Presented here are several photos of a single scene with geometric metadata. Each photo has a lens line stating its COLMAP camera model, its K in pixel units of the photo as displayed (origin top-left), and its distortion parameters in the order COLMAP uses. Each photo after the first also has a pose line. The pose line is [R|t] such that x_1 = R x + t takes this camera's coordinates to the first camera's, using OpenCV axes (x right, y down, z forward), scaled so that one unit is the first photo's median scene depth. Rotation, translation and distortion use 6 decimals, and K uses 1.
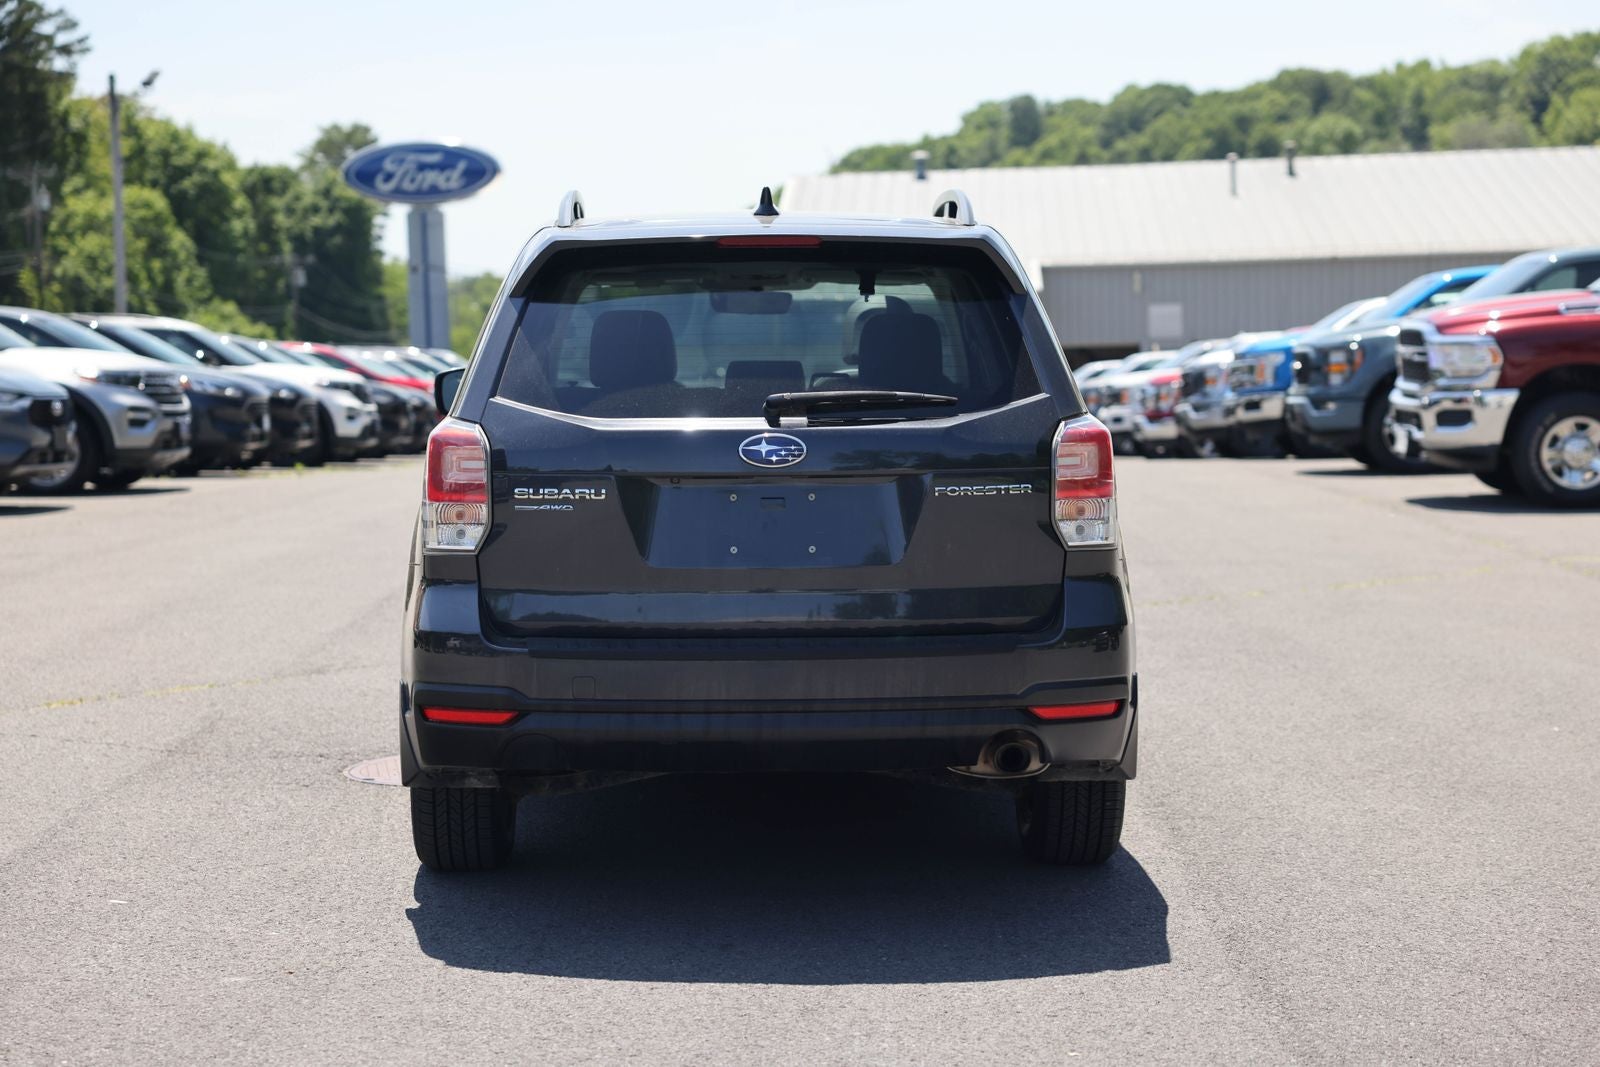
lens RADIAL K [[2600.4, 0, 800.0], [0, 2600.4, 533.5], [0, 0, 1]] dist [0.622693, -0.005474]
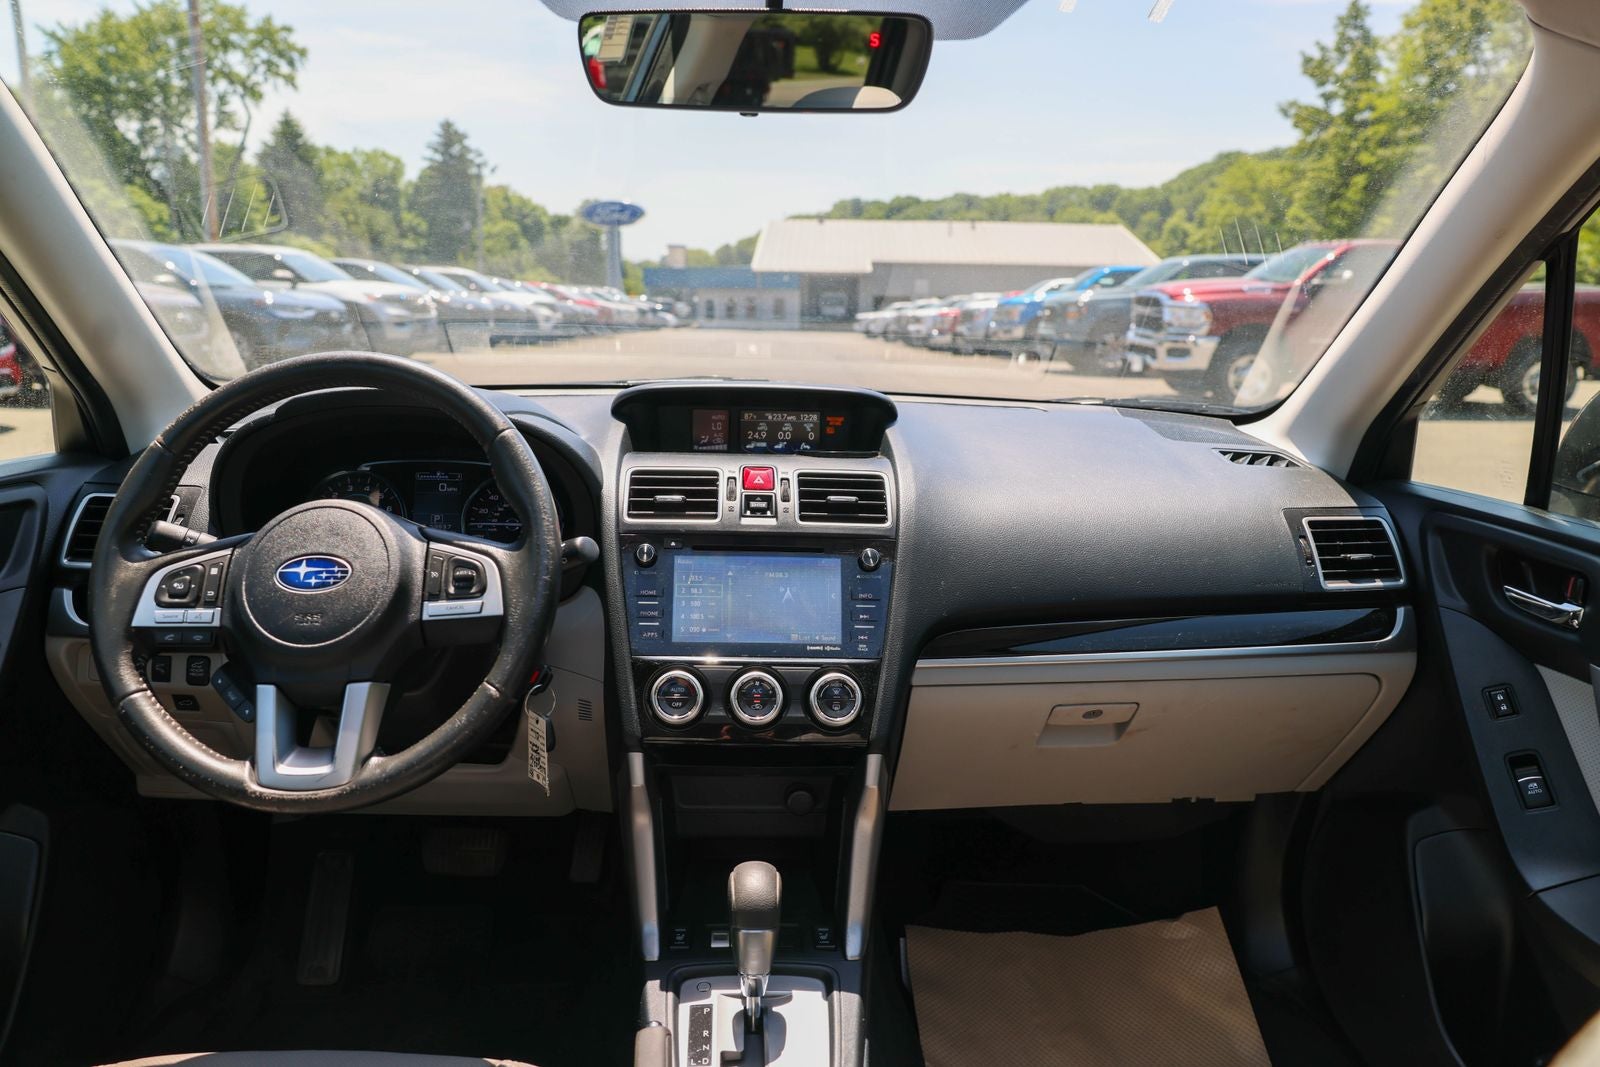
lens RADIAL K [[2649.6, 0, 800.0], [0, 2649.6, 533.5], [0, 0, 1]] dist [0.208860, 0.015361]
pose [[0.999417, 0.033468, 0.006726, 0.014477], [-0.033590, 0.999255, 0.018990, 0.073572], [-0.006086, -0.019205, 0.999797, -1.024996]]
